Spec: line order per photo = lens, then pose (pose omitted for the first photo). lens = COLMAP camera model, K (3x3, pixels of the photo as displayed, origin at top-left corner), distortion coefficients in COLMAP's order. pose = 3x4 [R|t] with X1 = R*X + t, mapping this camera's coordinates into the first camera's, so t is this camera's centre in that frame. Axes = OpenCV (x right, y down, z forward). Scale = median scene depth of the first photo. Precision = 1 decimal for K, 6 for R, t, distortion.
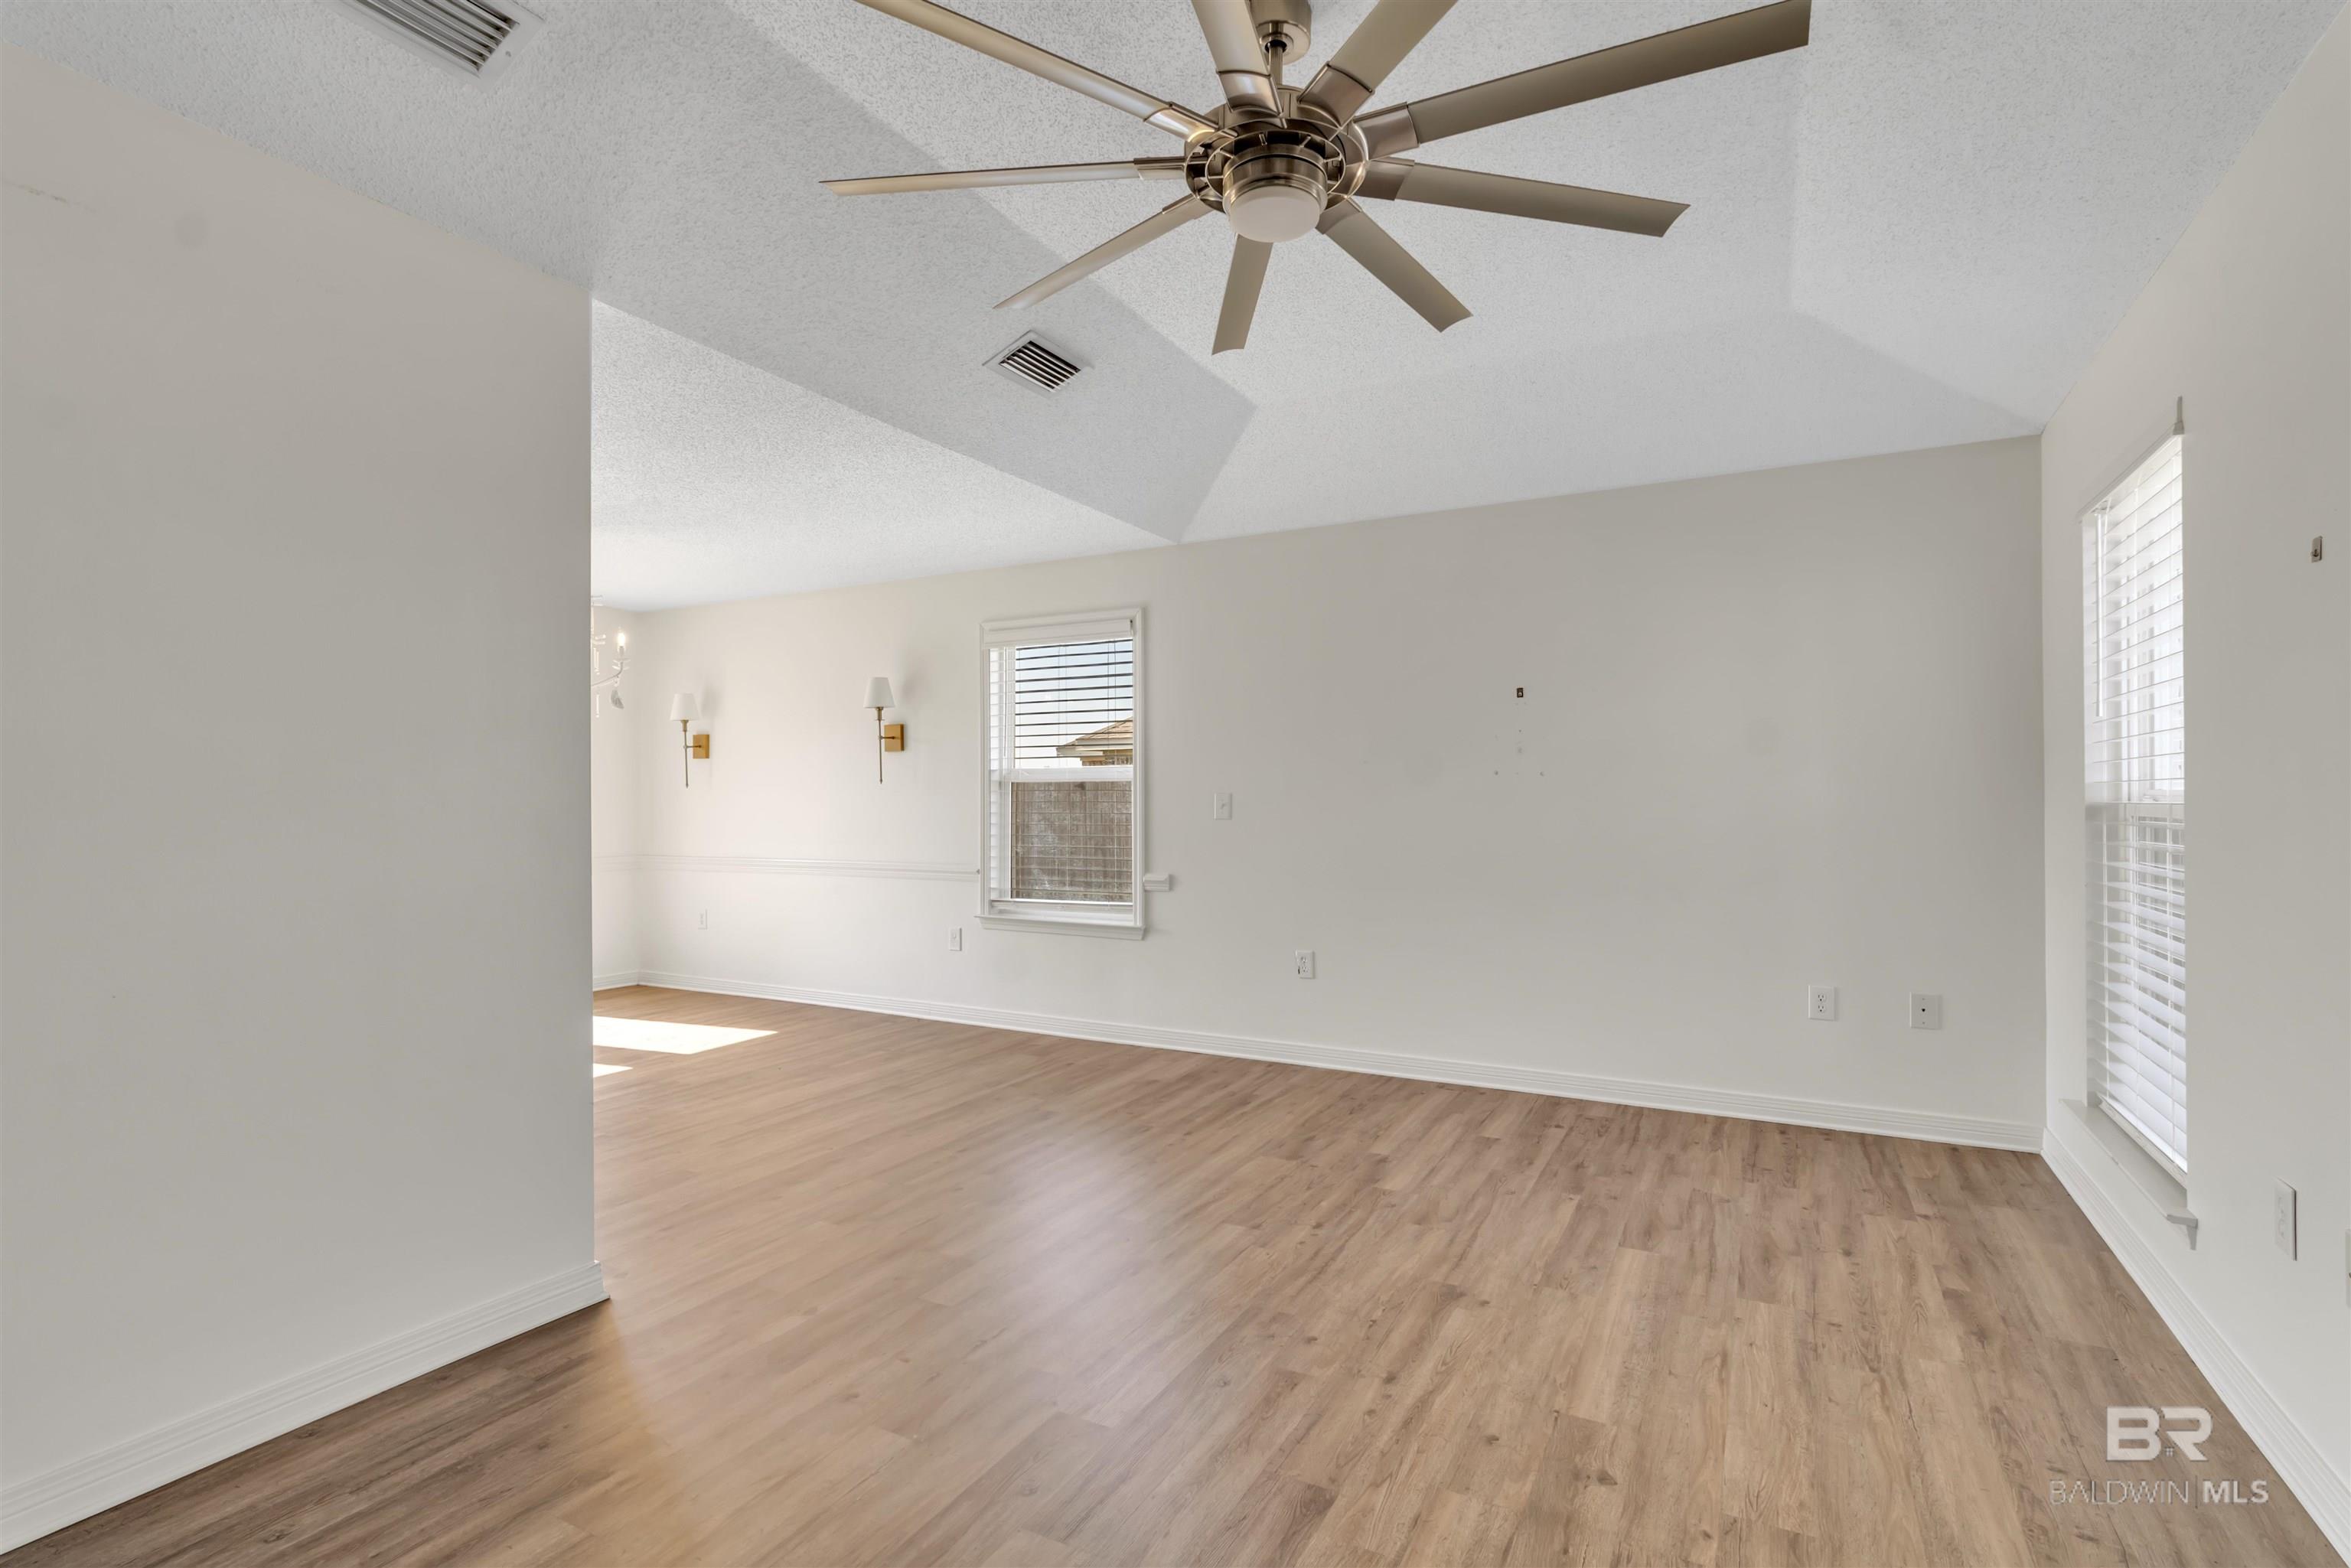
lens RADIAL K [[1139.7, 0, 1177.3], [0, 1139.7, 788.3], [0, 0, 1]] dist [-0.000209, -0.000037]
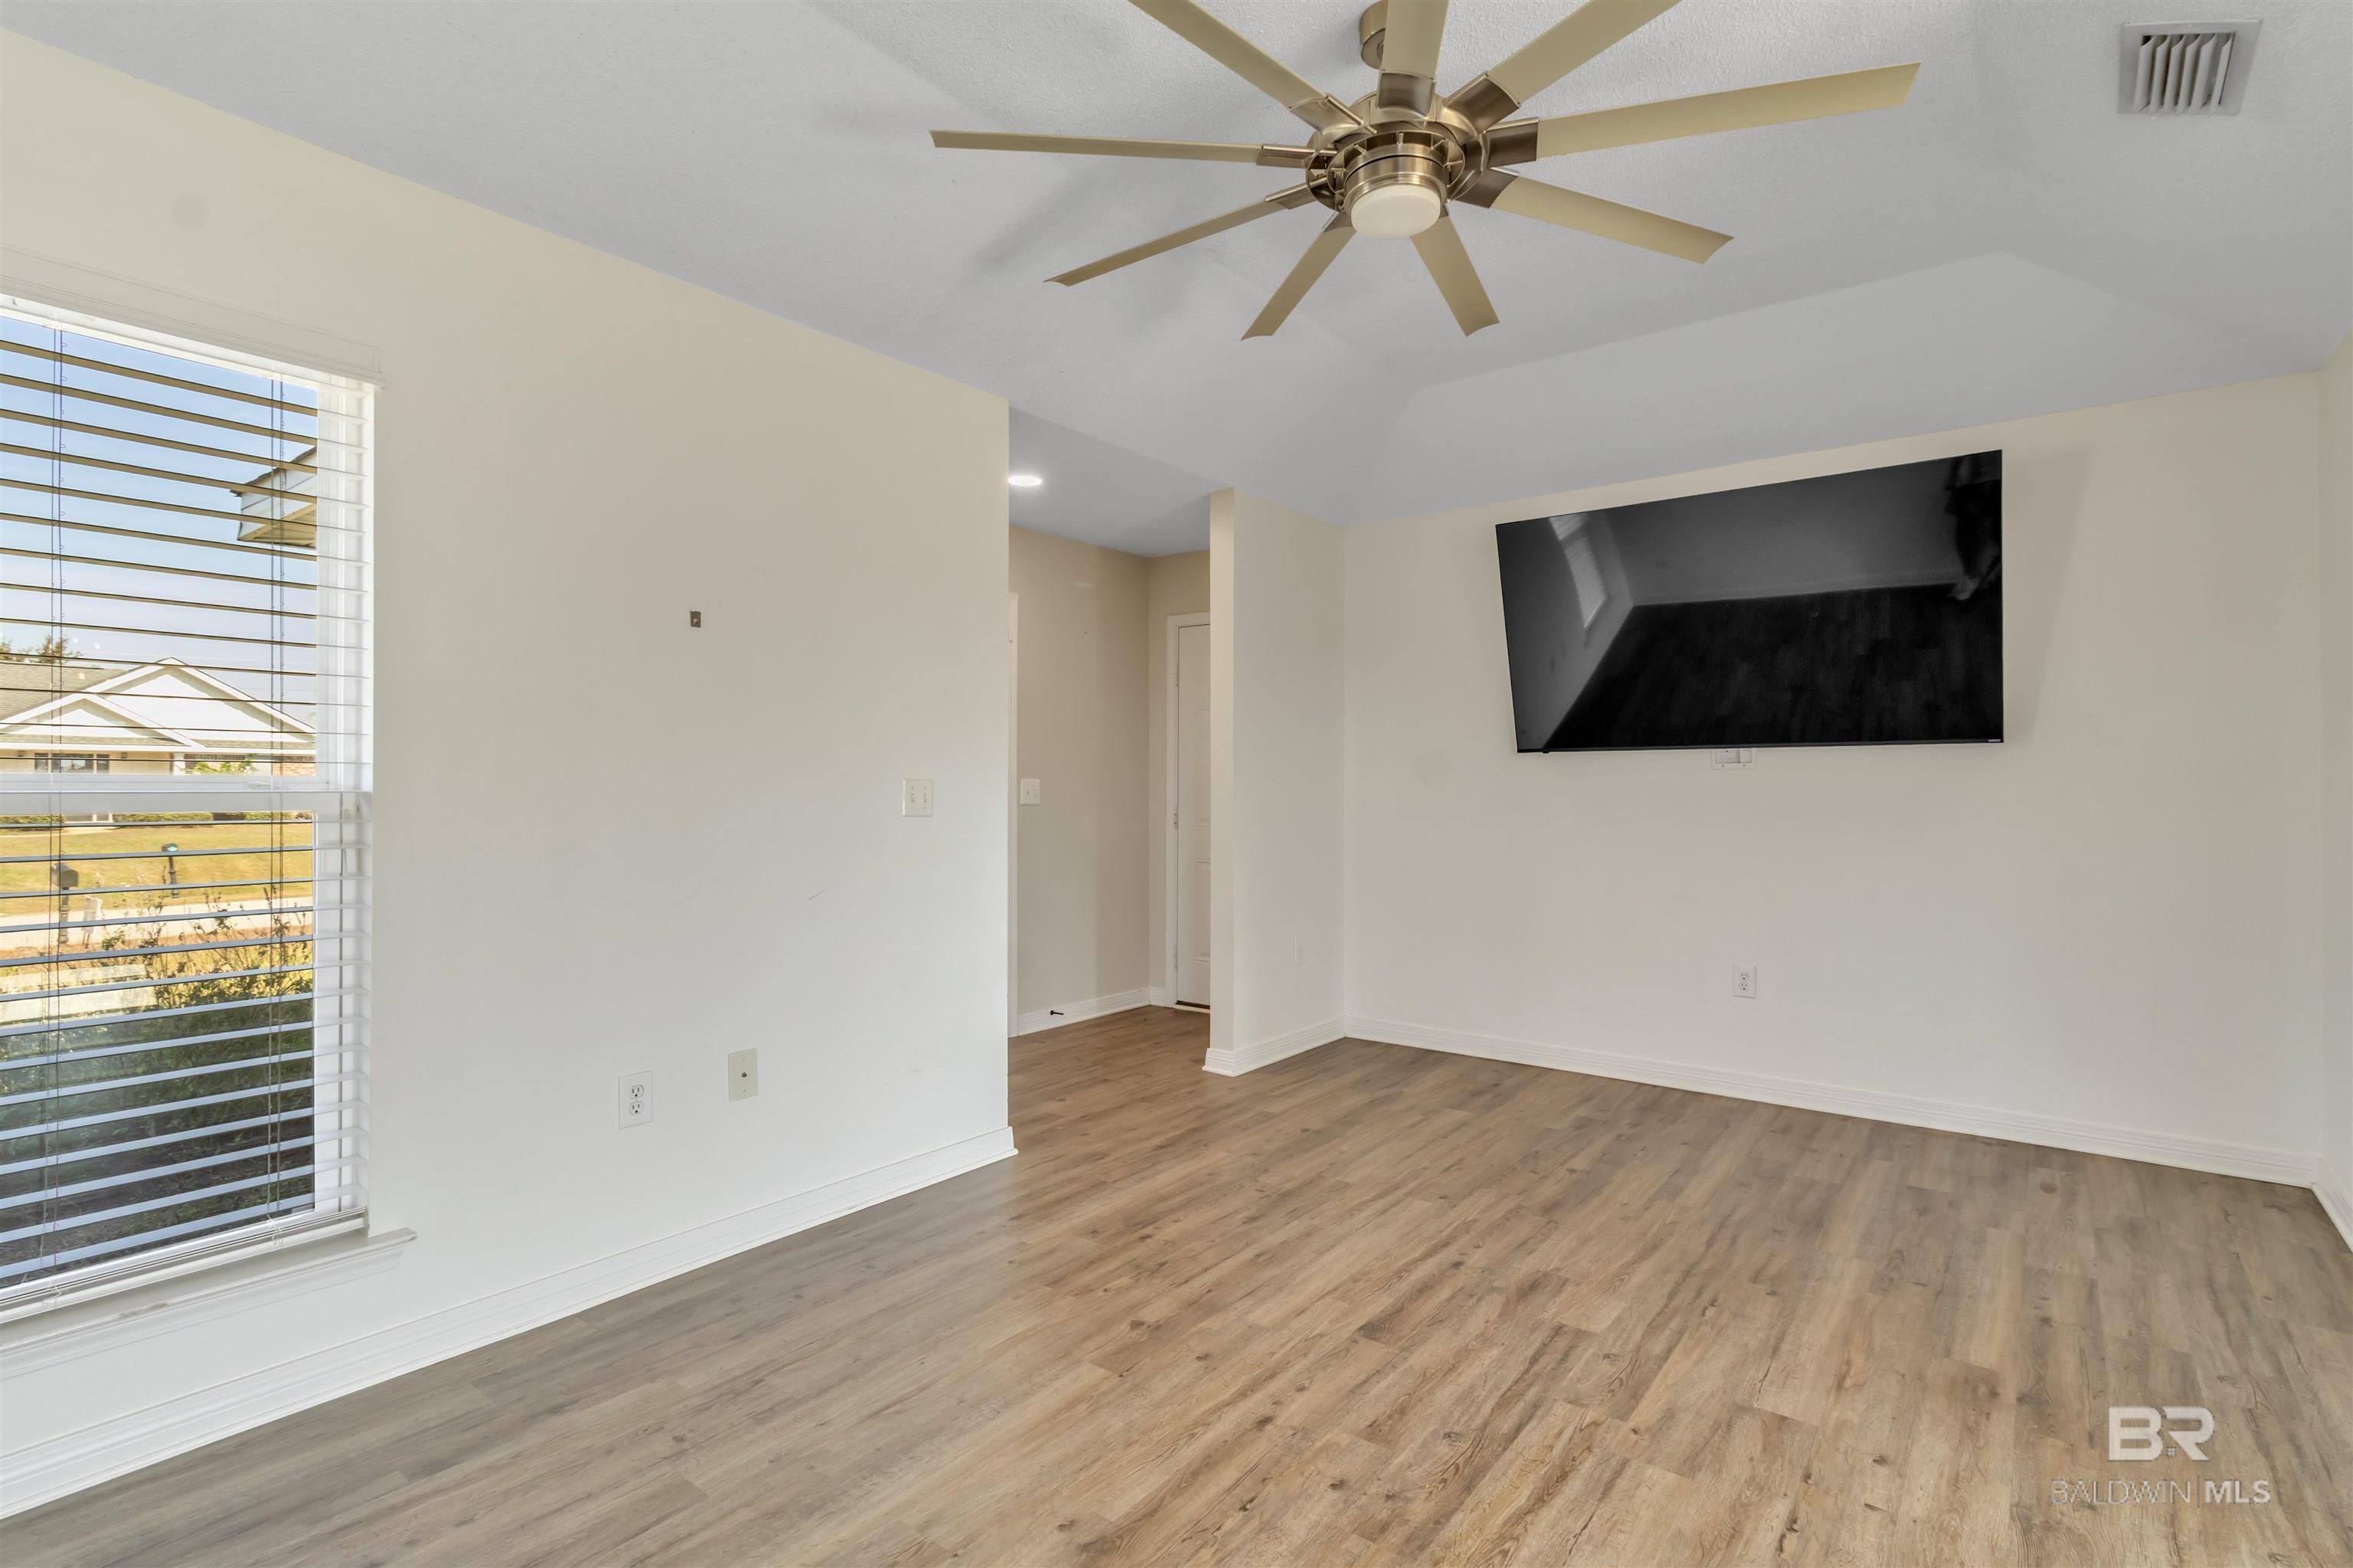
lens RADIAL K [[1140.7, 0, 1174.3], [0, 1140.7, 787.4], [0, 0, 1]] dist [-0.000209, -0.000037]
pose [[-0.986013, 0.001857, 0.166660, 0.105892], [0.000521, 0.999967, -0.008061, 0.016643], [-0.166670, -0.007861, -0.985981, 1.945083]]
